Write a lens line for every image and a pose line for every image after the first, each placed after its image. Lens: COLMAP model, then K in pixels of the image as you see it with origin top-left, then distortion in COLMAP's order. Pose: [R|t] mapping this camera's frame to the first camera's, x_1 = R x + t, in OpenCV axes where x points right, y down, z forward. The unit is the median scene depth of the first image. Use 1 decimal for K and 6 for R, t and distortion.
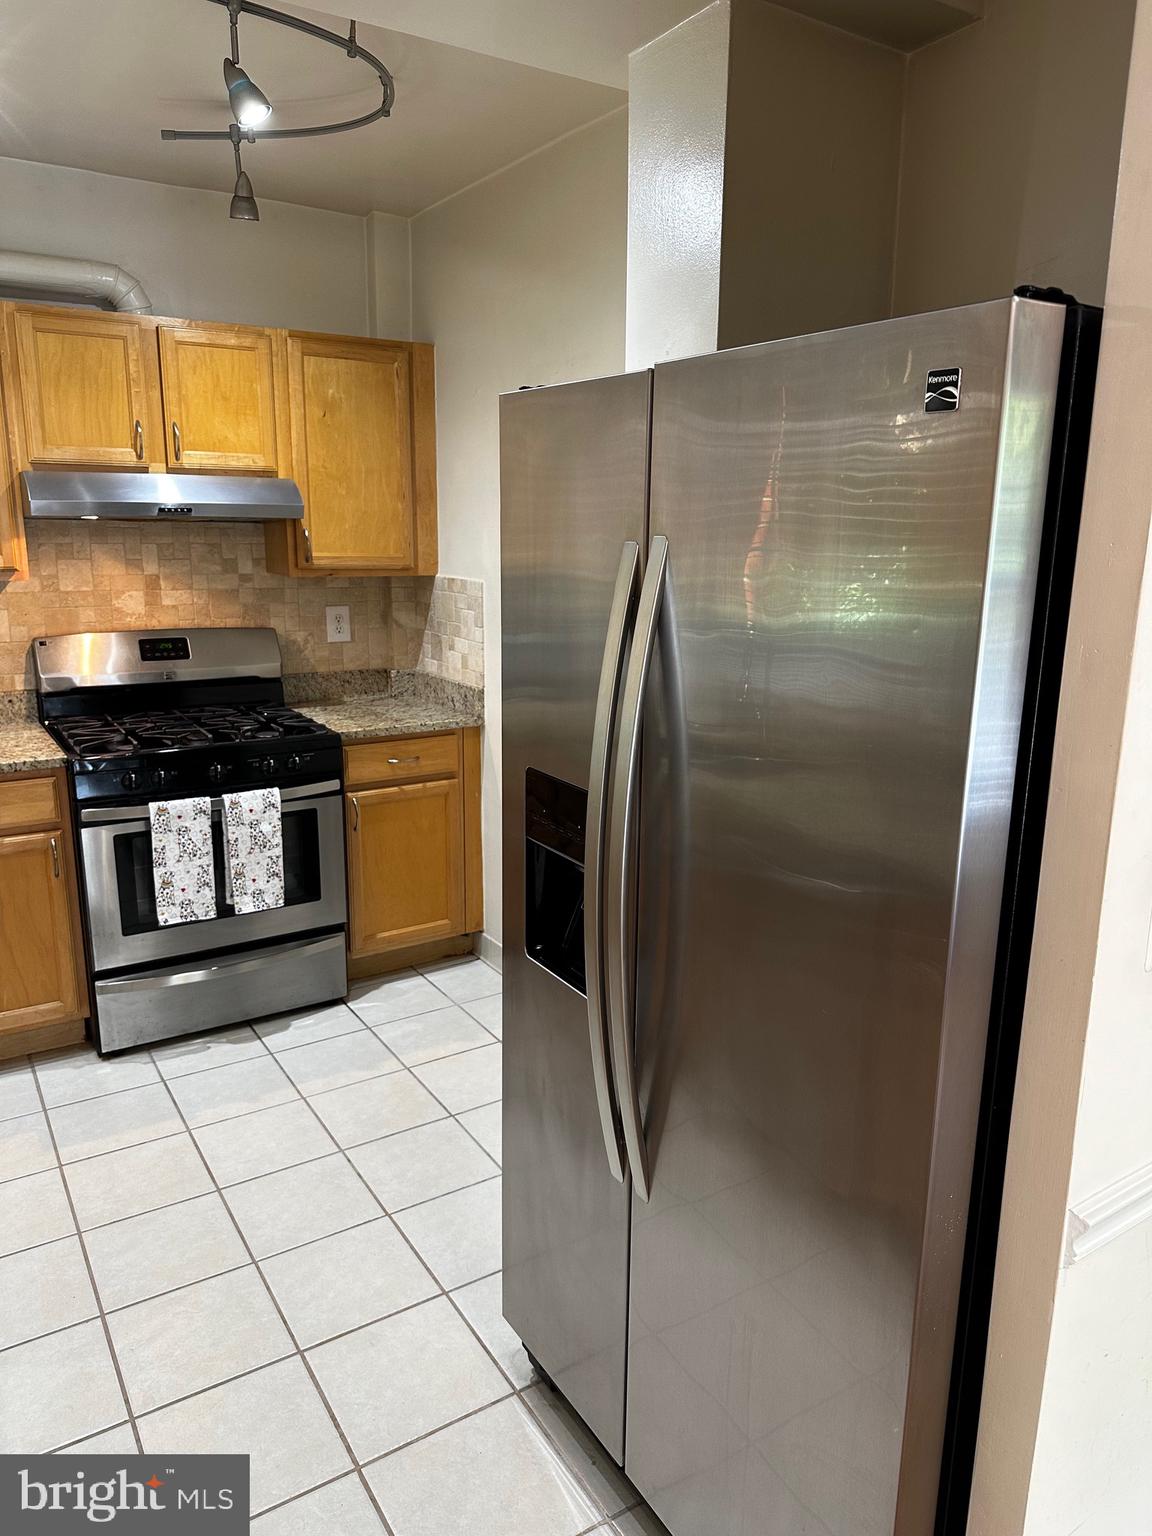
lens RADIAL K [[1075.7, 0, 573.8], [0, 1075.7, 762.2], [0, 0, 1]] dist [0.056716, -0.070802]
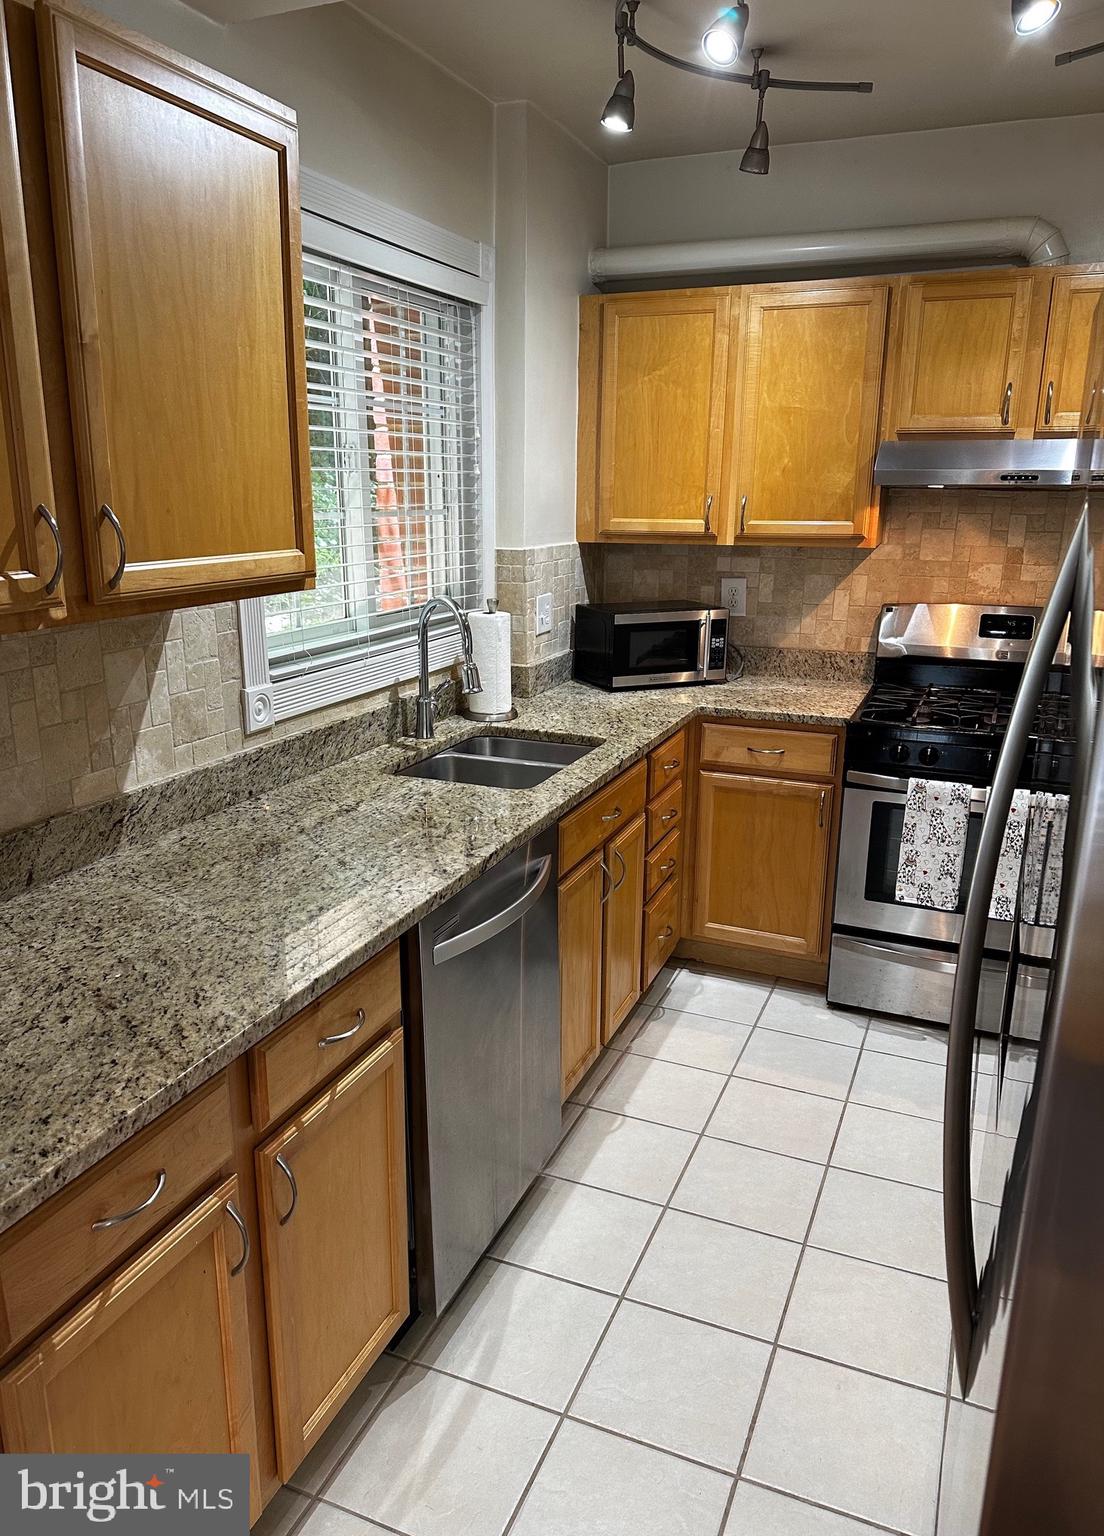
lens RADIAL K [[1086.5, 0, 552.0], [0, 1086.5, 768.0], [0, 0, 1]] dist [0.092279, -0.102484]
pose [[0.580580, 0.205142, -0.787937, 0.202877], [-0.185125, 0.975652, 0.117608, -0.027678], [0.792878, 0.077586, 0.604421, 0.132168]]
